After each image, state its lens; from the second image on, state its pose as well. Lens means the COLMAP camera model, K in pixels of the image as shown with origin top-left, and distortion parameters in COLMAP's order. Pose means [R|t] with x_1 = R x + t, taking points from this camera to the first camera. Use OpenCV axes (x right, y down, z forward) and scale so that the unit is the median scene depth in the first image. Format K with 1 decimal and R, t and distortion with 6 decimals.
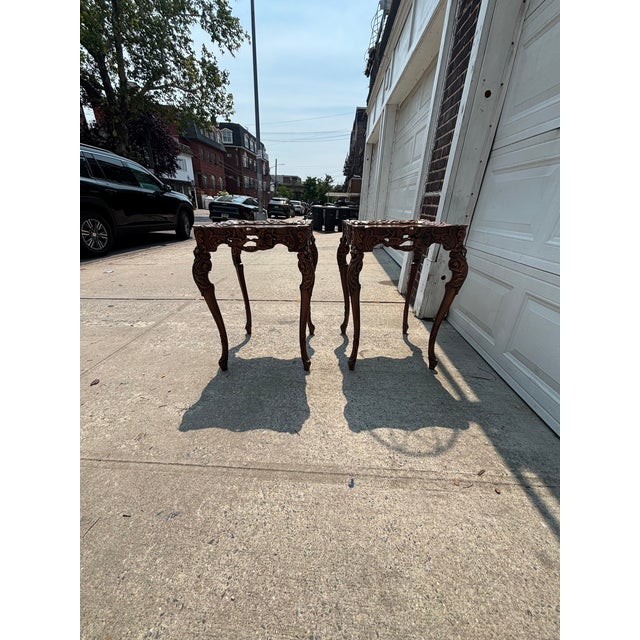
lens RADIAL K [[258.0, 0, 318.6], [0, 258.0, 317.8], [0, 0, 1]] dist [-0.001159, 0.000738]
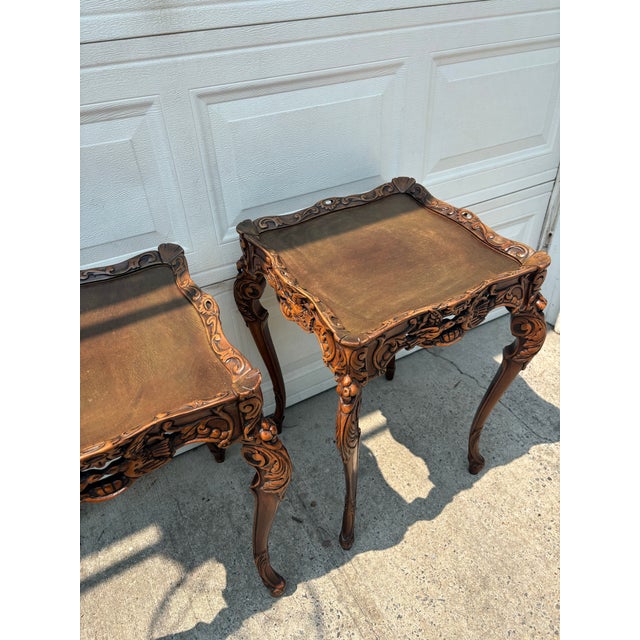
lens RADIAL K [[489.4, 0, 324.8], [0, 489.4, 317.3], [0, 0, 1]] dist [0.033763, -0.042130]
pose [[-0.542157, -0.518071, 0.661565, -0.010438], [0.354202, 0.573048, 0.739024, -0.082070], [-0.761975, 0.634995, -0.127181, 0.066766]]
